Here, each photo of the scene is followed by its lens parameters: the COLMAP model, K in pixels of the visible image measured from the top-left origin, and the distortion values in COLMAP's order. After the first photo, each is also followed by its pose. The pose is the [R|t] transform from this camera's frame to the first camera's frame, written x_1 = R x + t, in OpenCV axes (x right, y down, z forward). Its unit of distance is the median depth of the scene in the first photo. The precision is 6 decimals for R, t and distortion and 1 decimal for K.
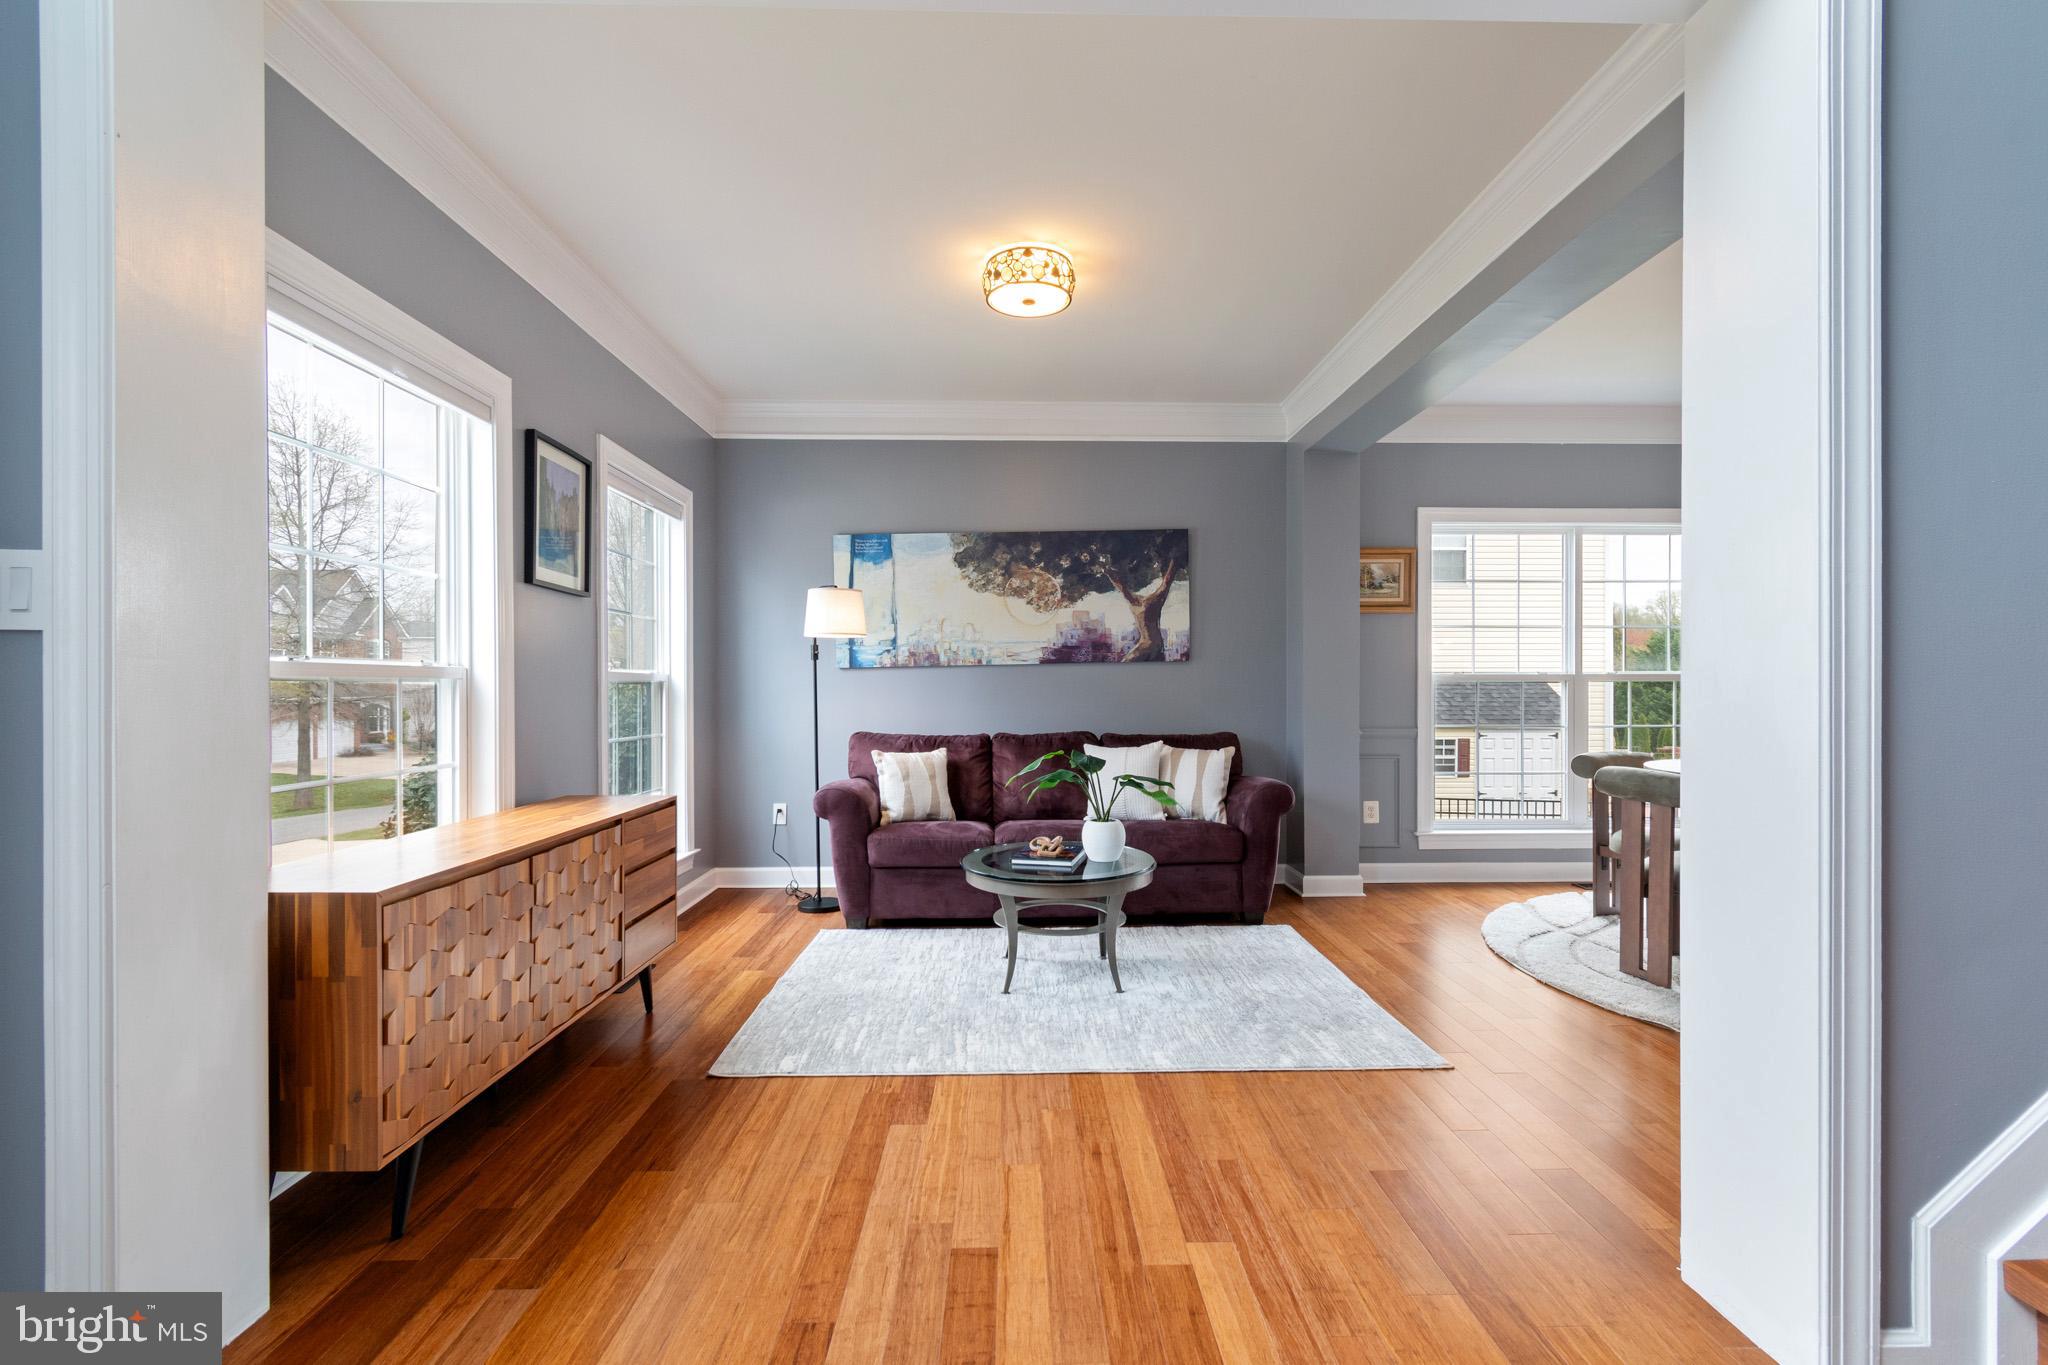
lens RADIAL K [[905.8, 0, 1038.0], [0, 905.8, 690.3], [0, 0, 1]] dist [0.010147, -0.004370]
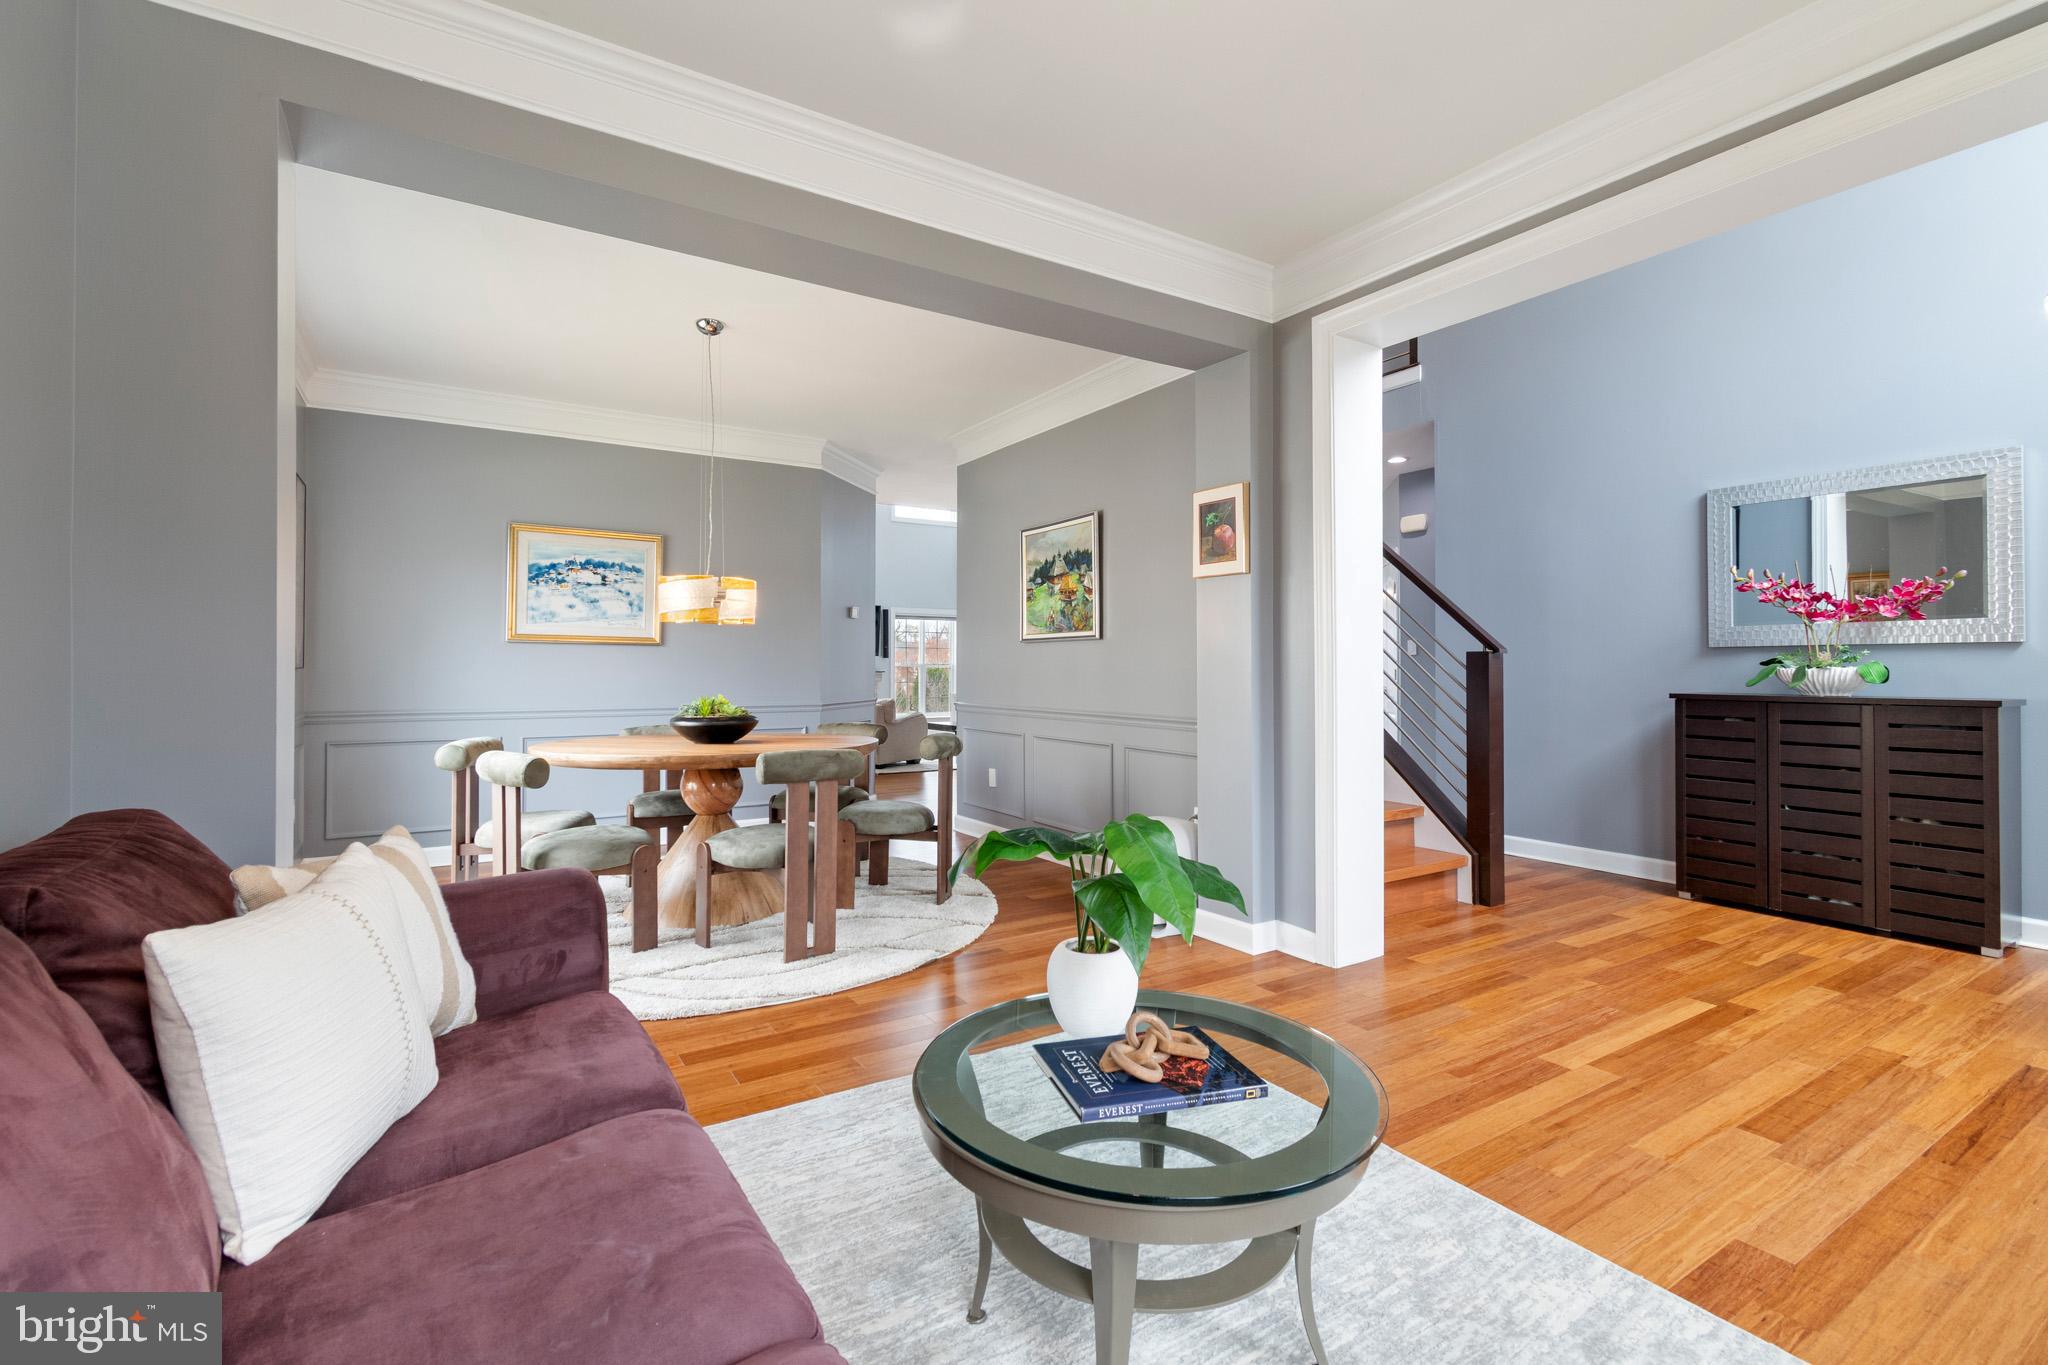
lens RADIAL K [[905.8, 0, 1039.1], [0, 905.8, 667.2], [0, 0, 1]] dist [0.010147, -0.004370]
pose [[-0.509846, 0.003126, 0.860260, -0.273273], [0.004425, 0.999990, -0.001010, -0.001914], [-0.860254, 0.003292, -0.509855, 1.068778]]
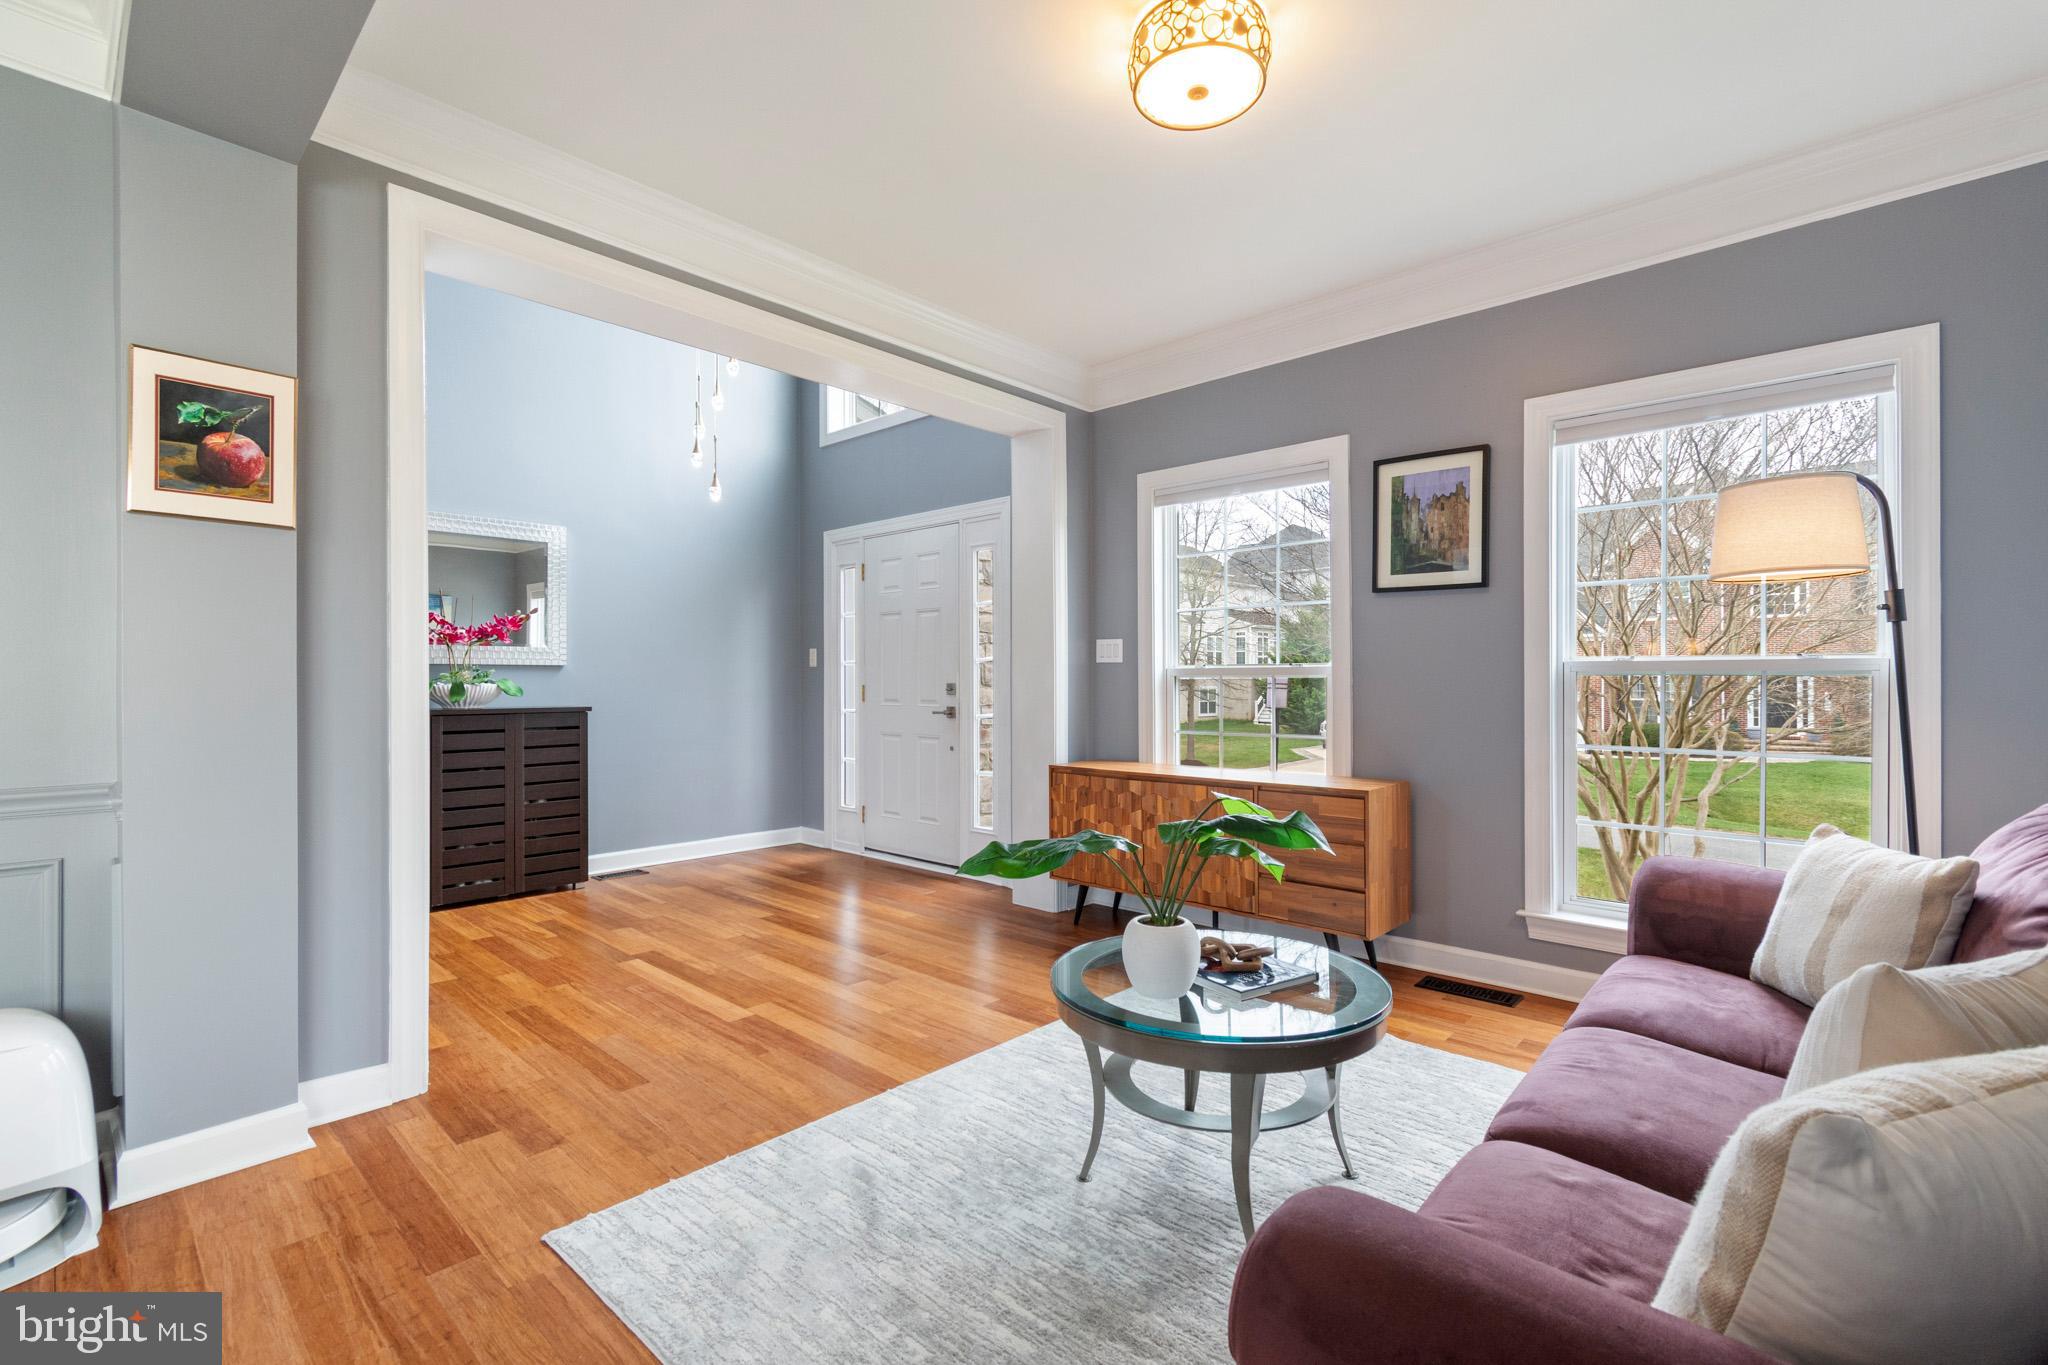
lens RADIAL K [[905.8, 0, 1015.7], [0, 905.8, 676.8], [0, 0, 1]] dist [0.010147, -0.004370]
pose [[-0.712144, -0.000758, -0.702033, 0.444195], [0.001198, 0.999997, -0.002295, -0.004127], [0.702032, -0.002476, -0.712141, 1.128075]]
